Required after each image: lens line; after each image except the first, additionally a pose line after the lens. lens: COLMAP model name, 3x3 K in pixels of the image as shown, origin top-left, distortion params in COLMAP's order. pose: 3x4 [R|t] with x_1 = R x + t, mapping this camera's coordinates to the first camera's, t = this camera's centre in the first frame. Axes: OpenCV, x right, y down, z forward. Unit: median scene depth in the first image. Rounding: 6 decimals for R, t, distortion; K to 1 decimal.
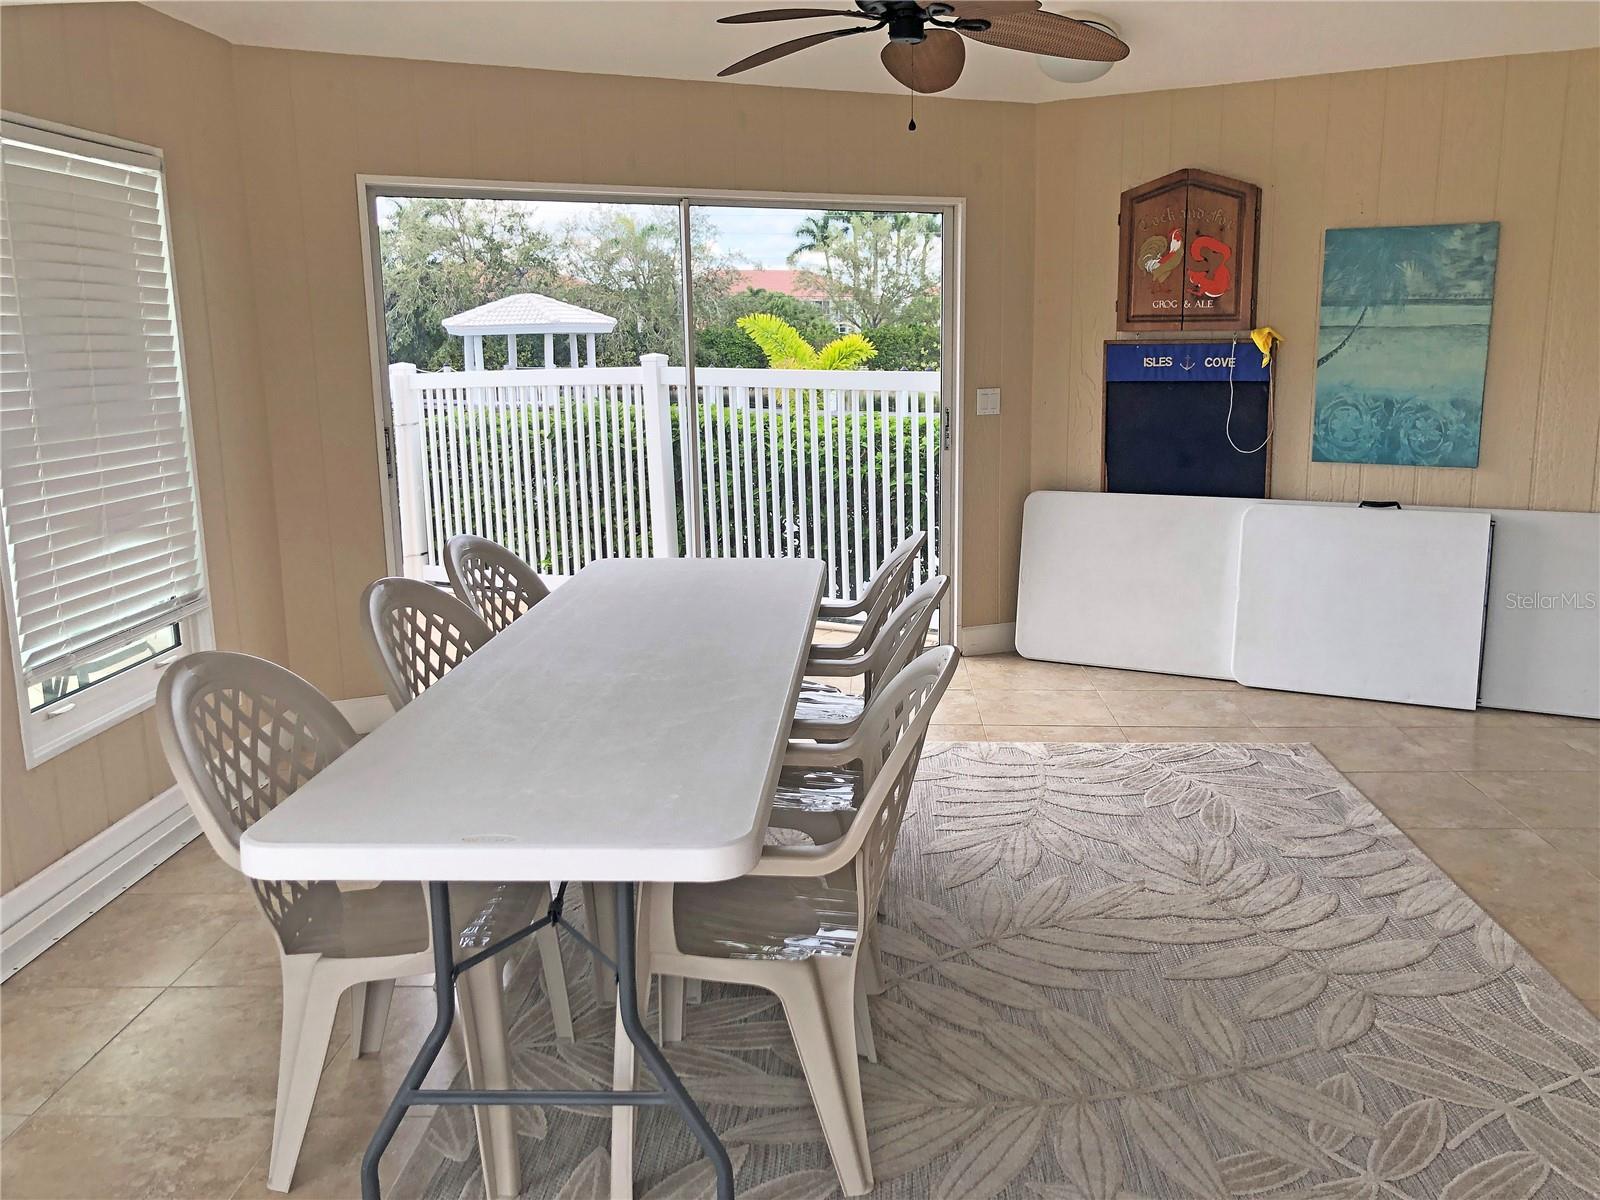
lens RADIAL K [[1304.3, 0, 800.0], [0, 1304.3, 600.0], [0, 0, 1]] dist [0.009387, 0.006735]
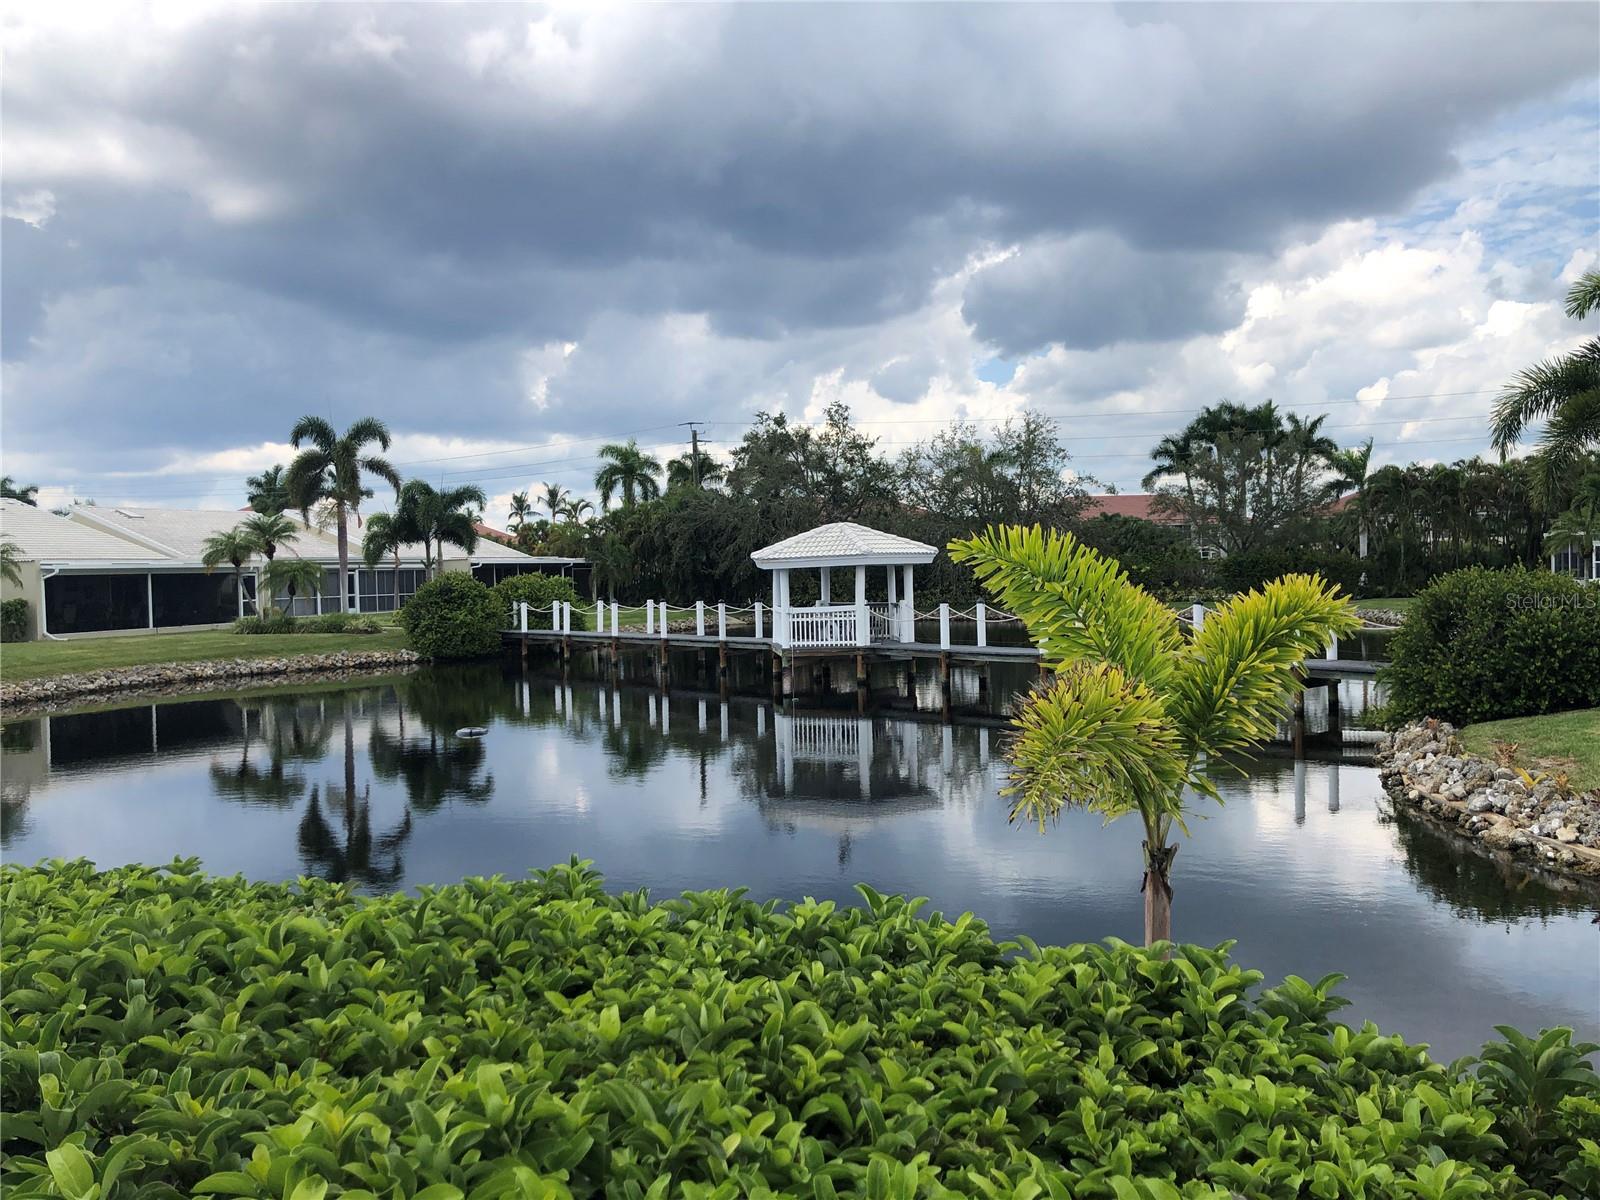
lens RADIAL K [[1304.3, 0, 800.0], [0, 1304.3, 600.0], [0, 0, 1]] dist [0.009387, 0.006735]
pose [[0.963975, -0.007817, -0.265879, 0.003416], [-0.037897, 0.985335, -0.166371, -0.042104], [0.263280, 0.170453, 0.949542, 0.199491]]
